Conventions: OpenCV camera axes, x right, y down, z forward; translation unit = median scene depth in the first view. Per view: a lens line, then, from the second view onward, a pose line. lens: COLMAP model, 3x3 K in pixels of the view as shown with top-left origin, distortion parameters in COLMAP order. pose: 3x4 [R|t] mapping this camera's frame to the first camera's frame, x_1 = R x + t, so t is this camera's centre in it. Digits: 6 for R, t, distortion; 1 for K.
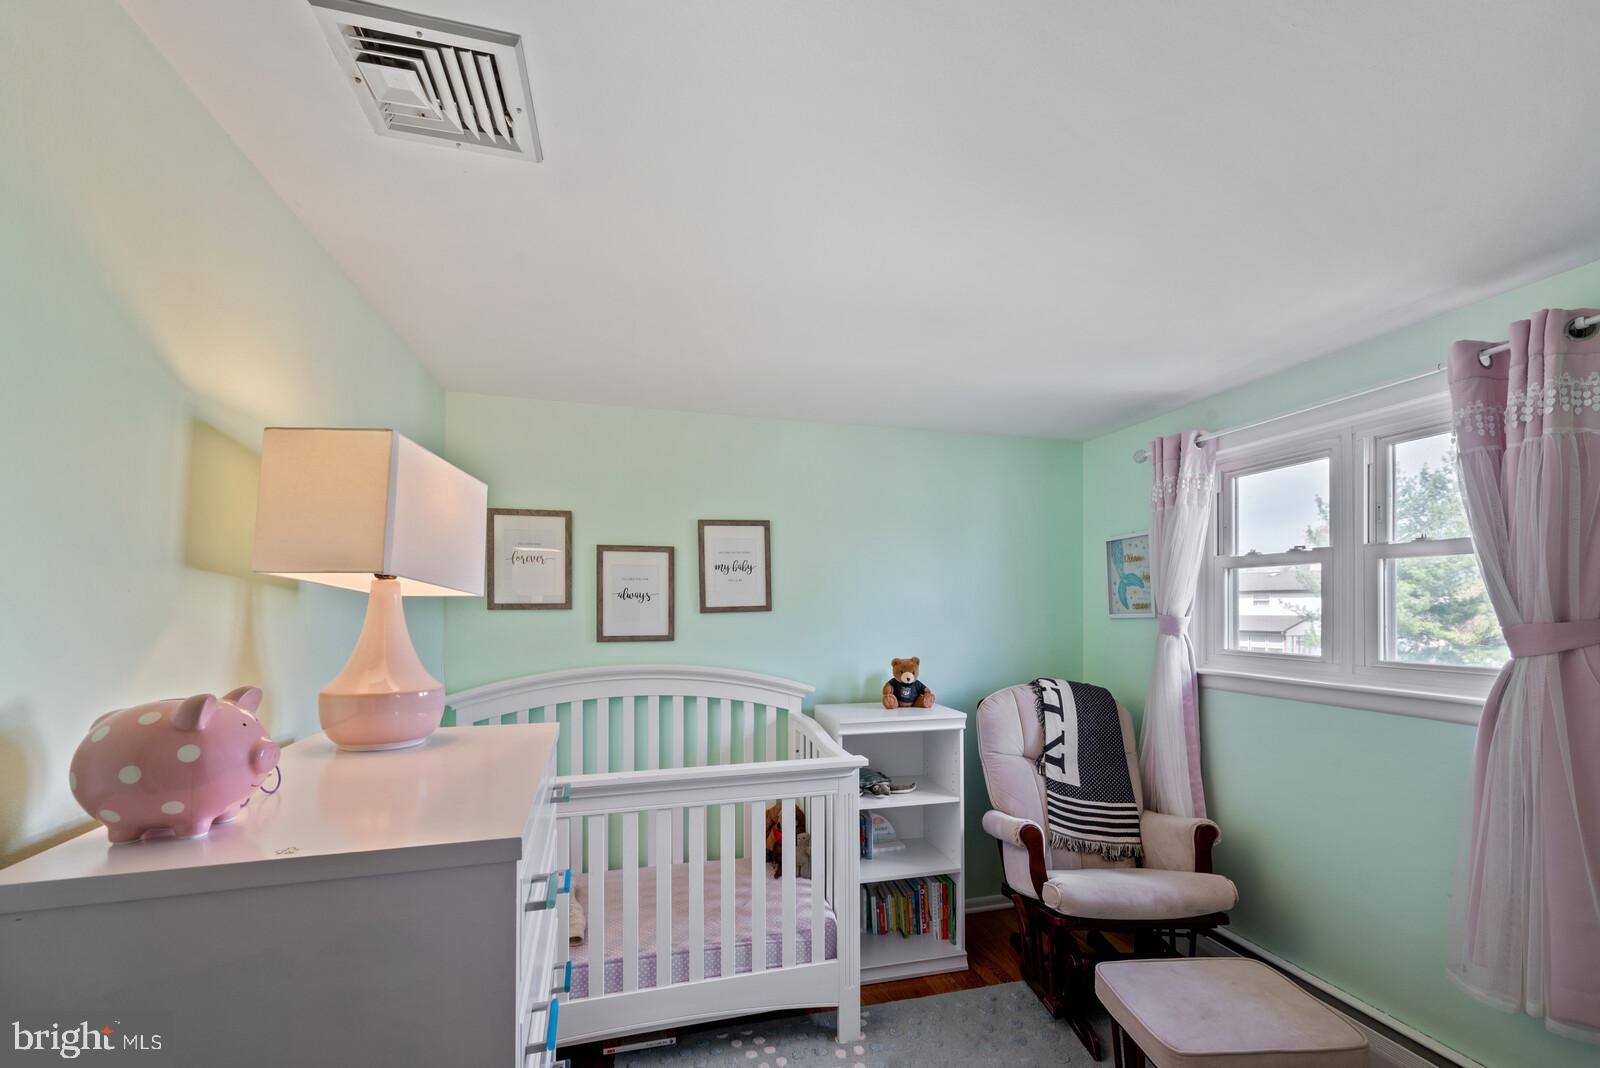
lens RADIAL K [[649.3, 0, 805.4], [0, 649.3, 603.8], [0, 0, 1]] dist [-0.001695, -0.000487]
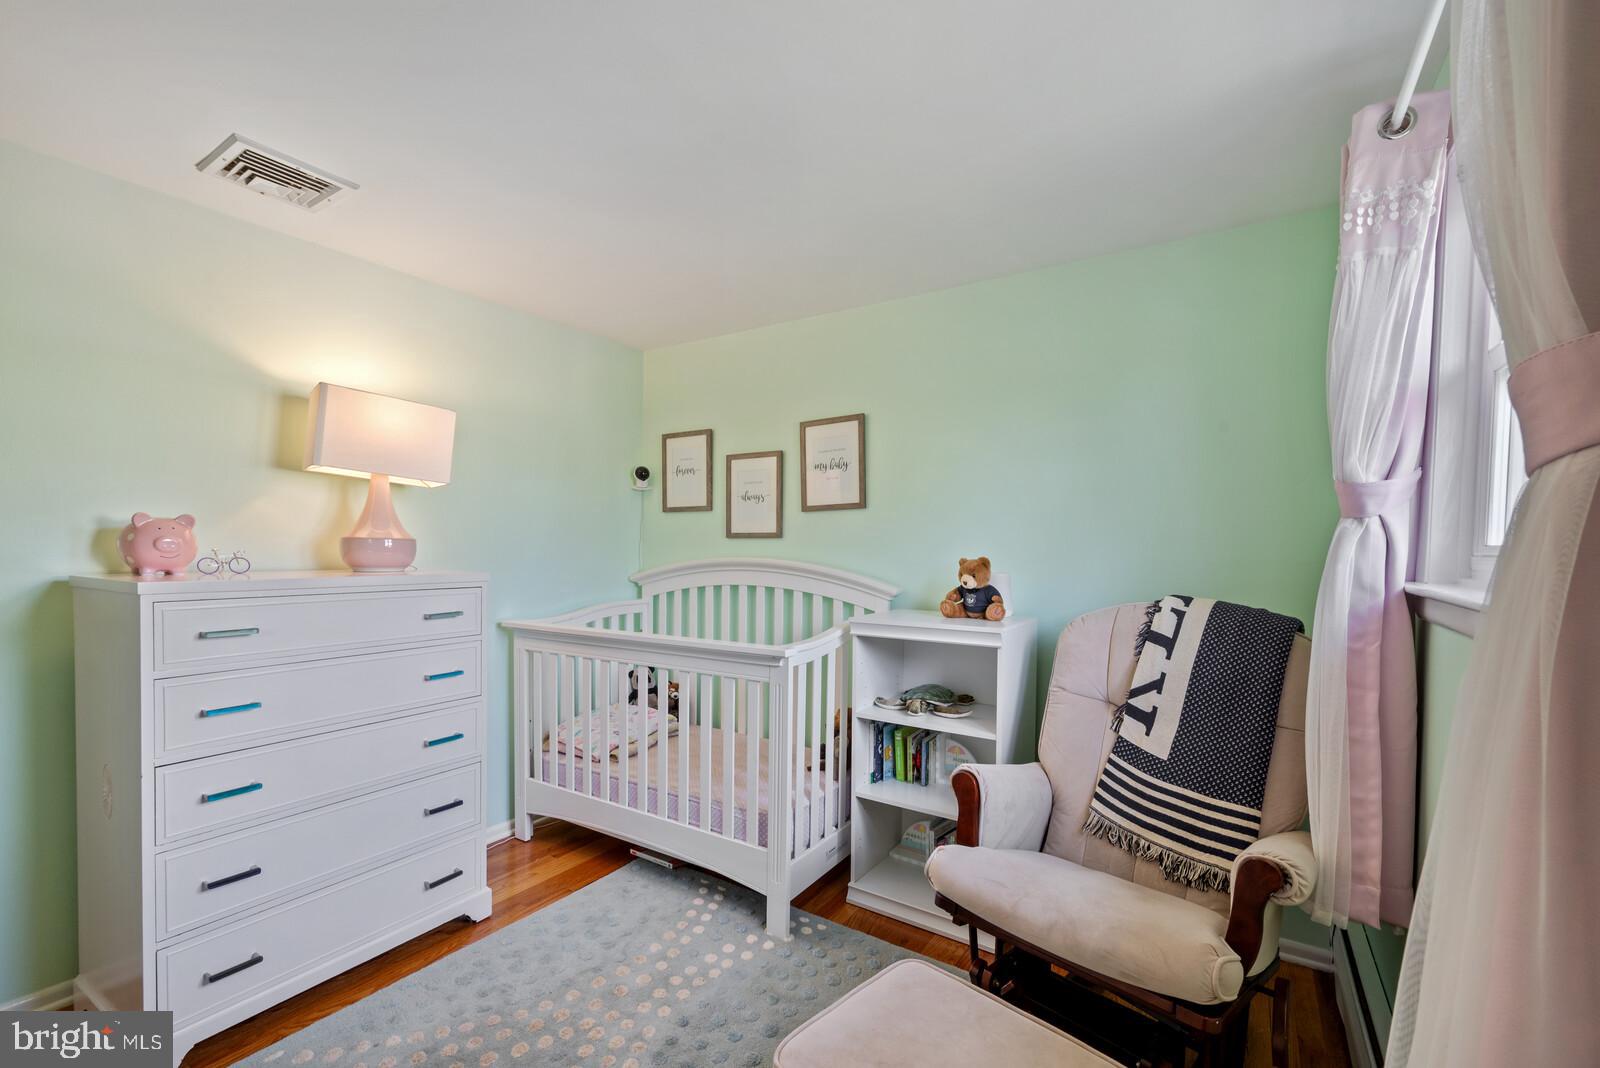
lens RADIAL K [[649.3, 0, 841.0], [0, 649.3, 567.2], [0, 0, 1]] dist [-0.001695, -0.000487]
pose [[0.686675, 0.024967, -0.726536, 0.658710], [0.000508, 0.999393, 0.034823, 0.068718], [0.726964, -0.024281, 0.686246, 0.329943]]
